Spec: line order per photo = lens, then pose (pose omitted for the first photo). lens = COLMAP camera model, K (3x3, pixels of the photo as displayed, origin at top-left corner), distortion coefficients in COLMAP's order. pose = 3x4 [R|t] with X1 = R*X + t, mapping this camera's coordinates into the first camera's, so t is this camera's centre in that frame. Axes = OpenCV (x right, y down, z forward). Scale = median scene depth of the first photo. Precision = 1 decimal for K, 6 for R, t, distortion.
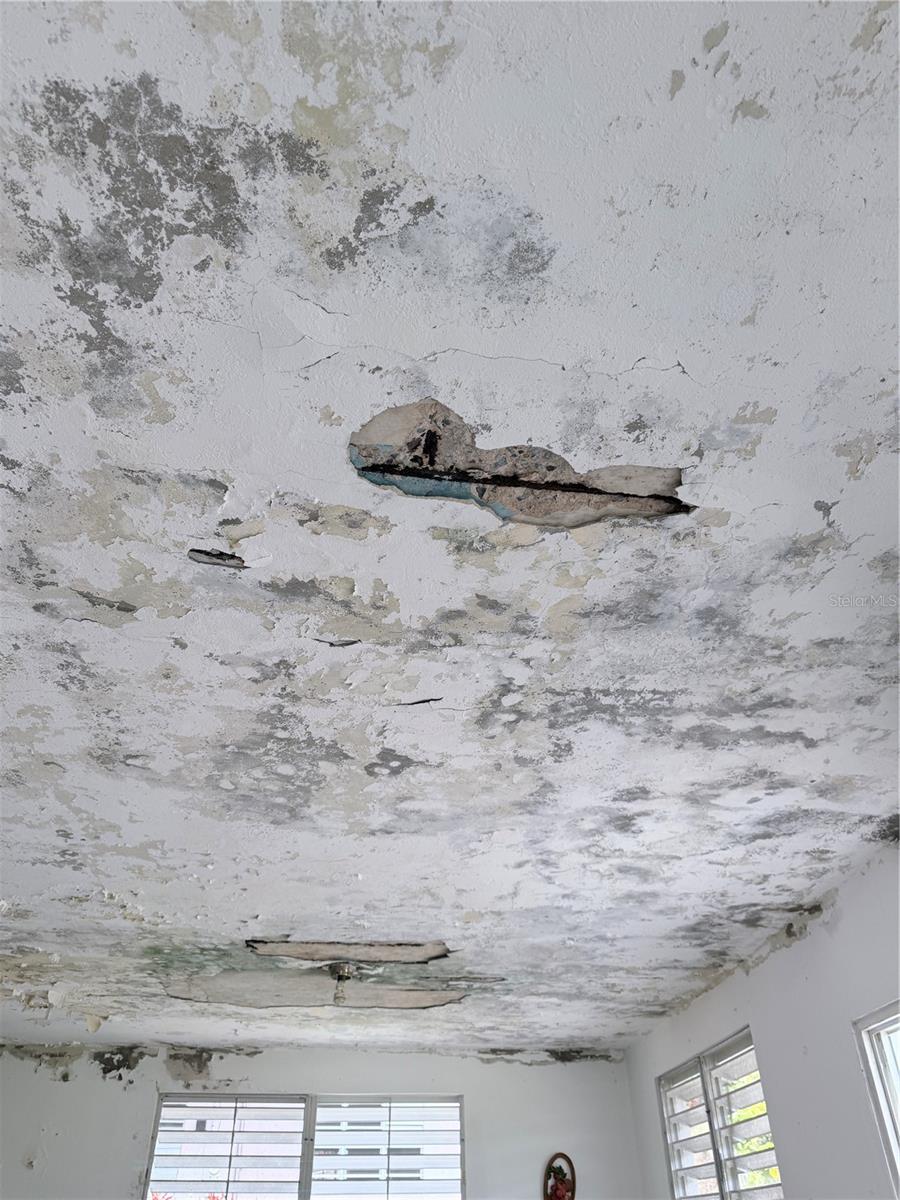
lens RADIAL K [[845.2, 0, 450.0], [0, 845.2, 600.0], [0, 0, 1]] dist [0.005135, 0.002887]
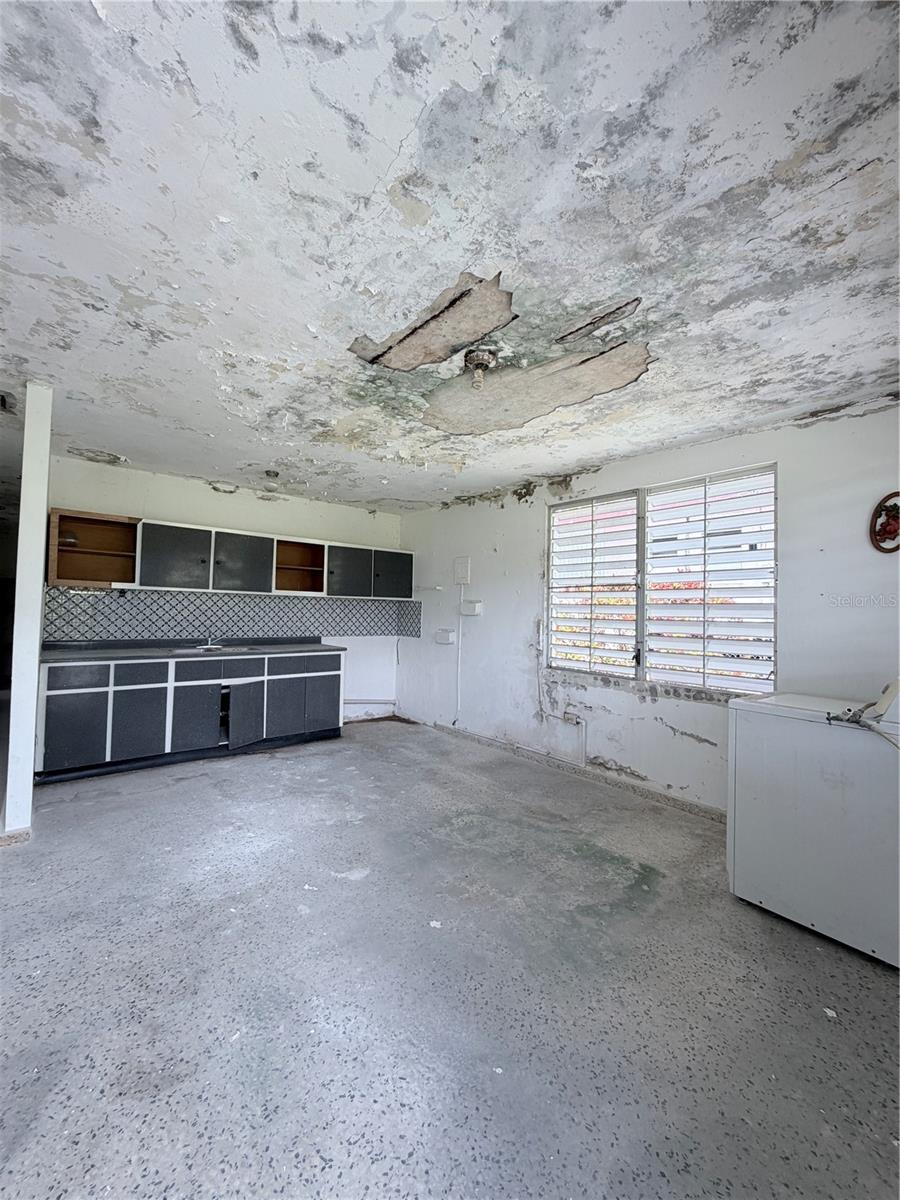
lens RADIAL K [[485.7, 0, 450.0], [0, 485.7, 600.0], [0, 0, 1]] dist [-0.003818, -0.000448]
pose [[0.574817, -0.002313, -0.818279, 0.272245], [0.473612, 0.816415, 0.330391, 0.345179], [0.667291, -0.577461, 0.470385, 0.368640]]
